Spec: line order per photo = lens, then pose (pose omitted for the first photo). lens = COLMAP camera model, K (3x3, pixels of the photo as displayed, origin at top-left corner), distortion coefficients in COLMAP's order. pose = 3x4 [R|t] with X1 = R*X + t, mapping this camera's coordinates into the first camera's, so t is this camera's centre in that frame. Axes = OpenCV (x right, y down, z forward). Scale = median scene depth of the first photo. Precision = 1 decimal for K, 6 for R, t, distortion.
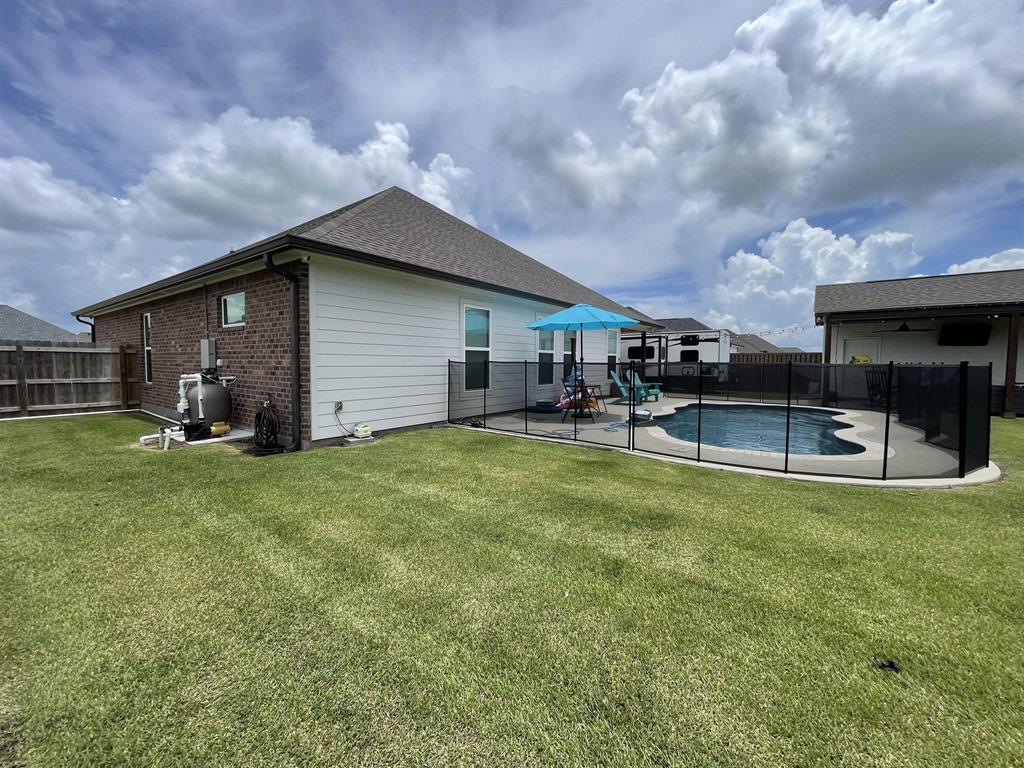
lens RADIAL K [[414.8, 0, 512.4], [0, 414.8, 386.4], [0, 0, 1]] dist [0.000271, -0.001299]
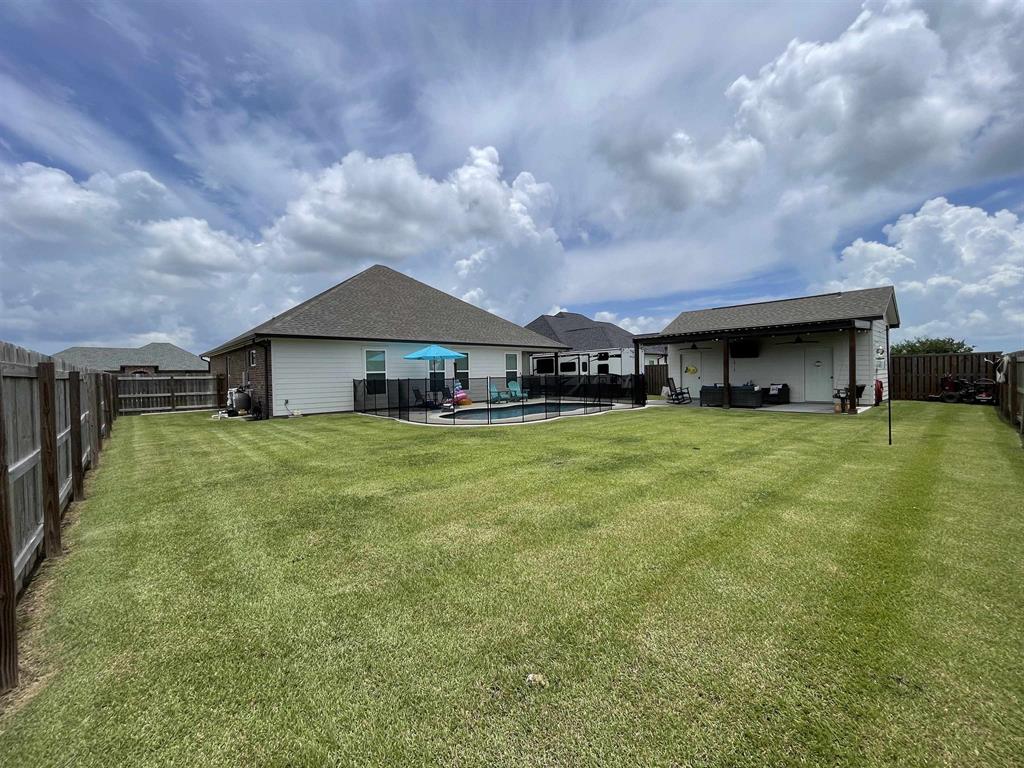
lens RADIAL K [[414.8, 0, 518.6], [0, 414.8, 392.5], [0, 0, 1]] dist [0.000271, -0.001299]
pose [[0.981382, -0.016982, -0.191312, 0.692247], [0.014481, 0.999791, -0.014464, 0.027085], [0.191518, 0.011424, 0.981423, -0.533928]]
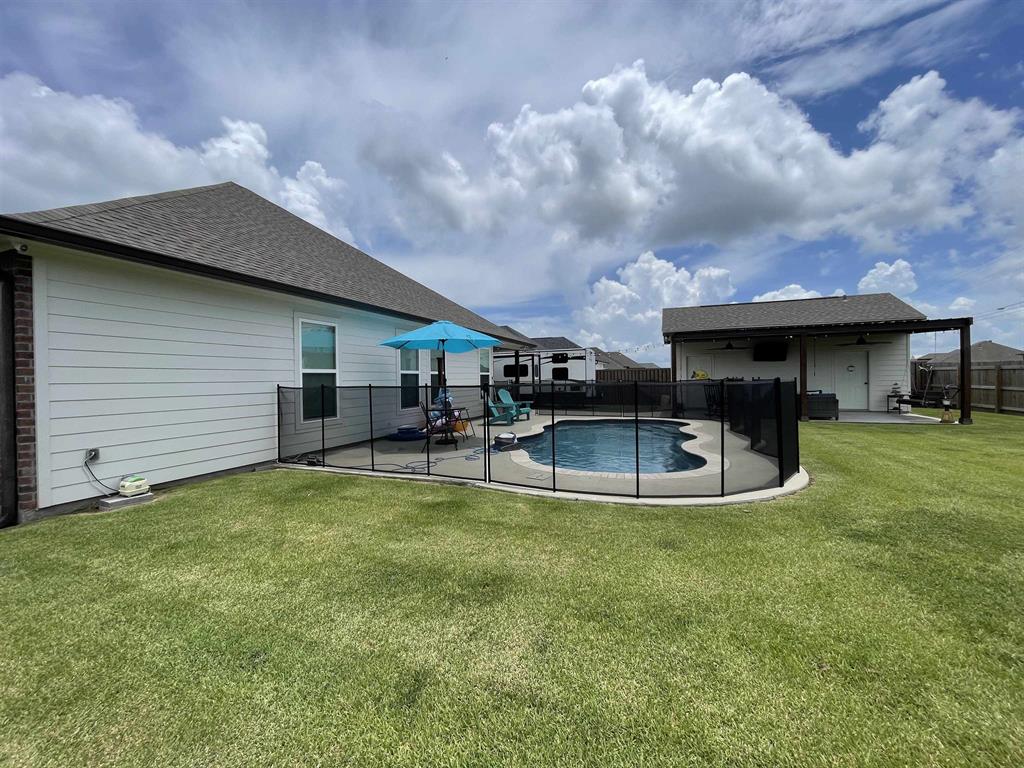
lens RADIAL K [[414.8, 0, 514.1], [0, 414.8, 384.1], [0, 0, 1]] dist [0.000271, -0.001299]
pose [[0.961591, -0.025074, 0.273338, 0.051925], [0.038376, 0.998319, -0.043427, -0.008983], [-0.271790, 0.052249, 0.960937, 0.056572]]
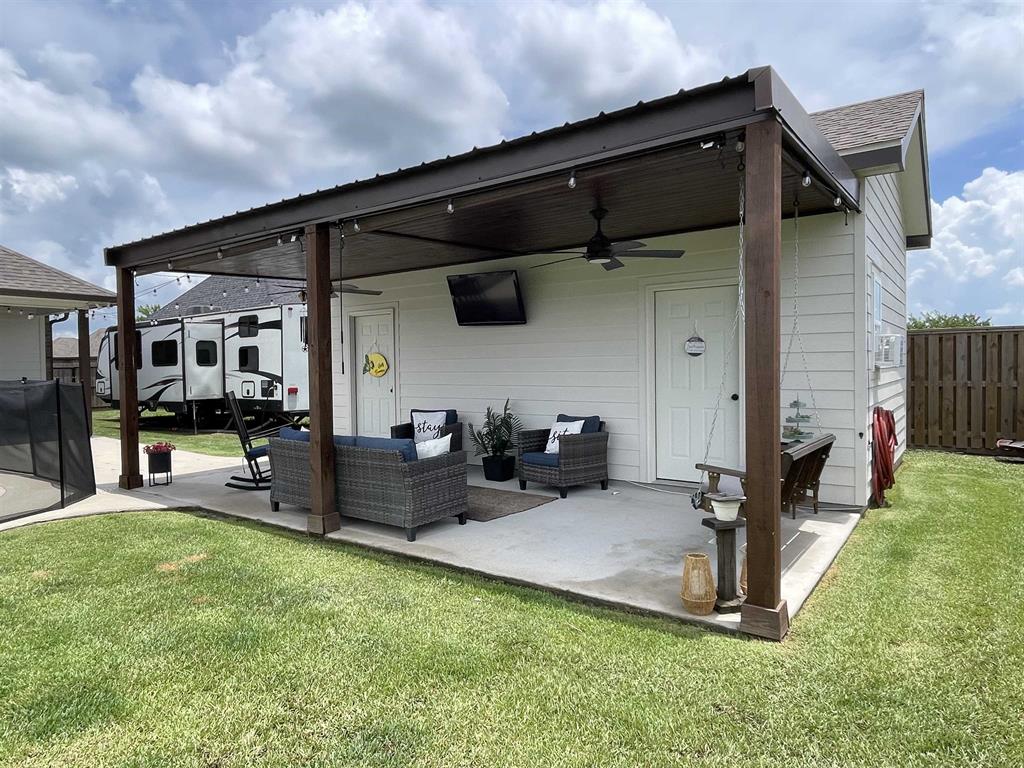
lens RADIAL K [[635.5, 0, 522.0], [0, 635.5, 393.7], [0, 0, 1]] dist [-0.001830, 0.001376]
pose [[0.999656, -0.018083, 0.018998, 1.226474], [0.018371, 0.999717, -0.015125, -0.022959], [-0.018719, 0.015468, 0.999705, 0.407033]]
